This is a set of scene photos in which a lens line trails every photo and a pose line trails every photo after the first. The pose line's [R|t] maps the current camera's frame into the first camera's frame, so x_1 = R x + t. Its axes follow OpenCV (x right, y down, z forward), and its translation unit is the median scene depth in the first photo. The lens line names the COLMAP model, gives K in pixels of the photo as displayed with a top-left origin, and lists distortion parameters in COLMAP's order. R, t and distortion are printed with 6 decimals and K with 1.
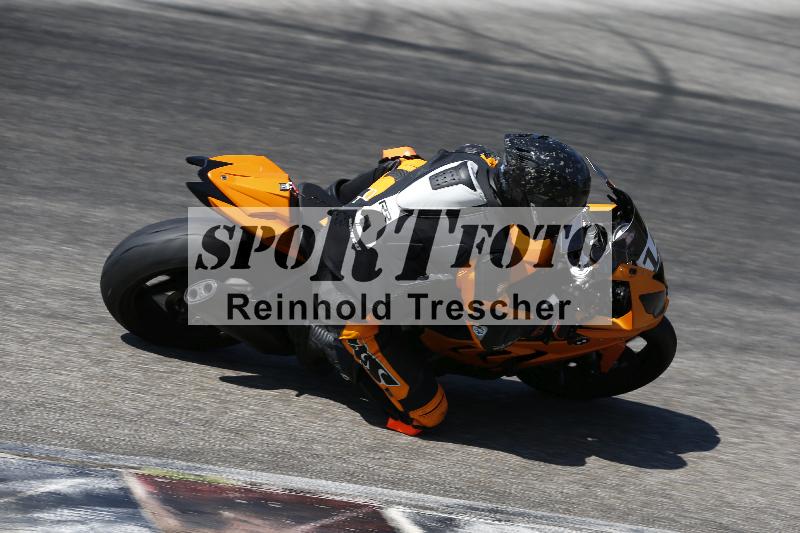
lens RADIAL K [[3345.1, 0, 400.0], [0, 3345.1, 266.5], [0, 0, 1]] dist [0.047638, 4.709719]
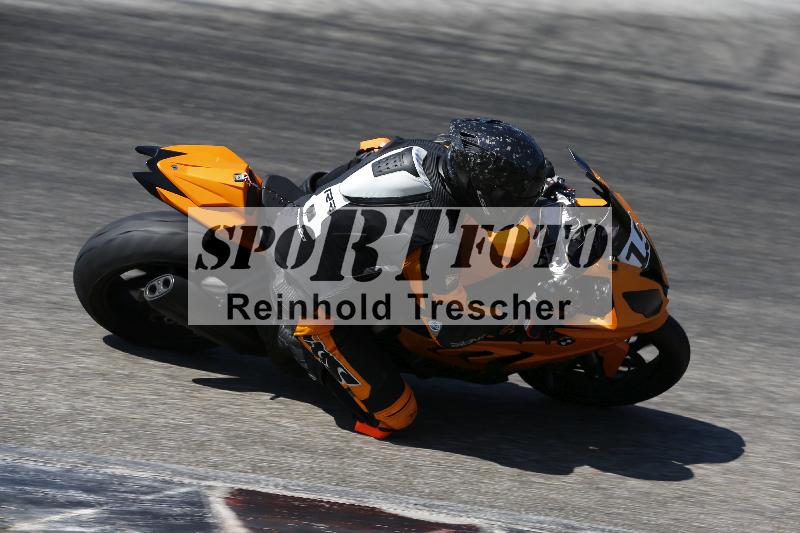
lens RADIAL K [[3345.1, 0, 400.0], [0, 3345.1, 266.5], [0, 0, 1]] dist [0.047638, 4.709719]
pose [[0.983769, -0.000776, -0.179437, 0.181160], [-0.003998, 0.999648, -0.026242, 0.026573], [0.179394, 0.026534, 0.983419, 0.060485]]
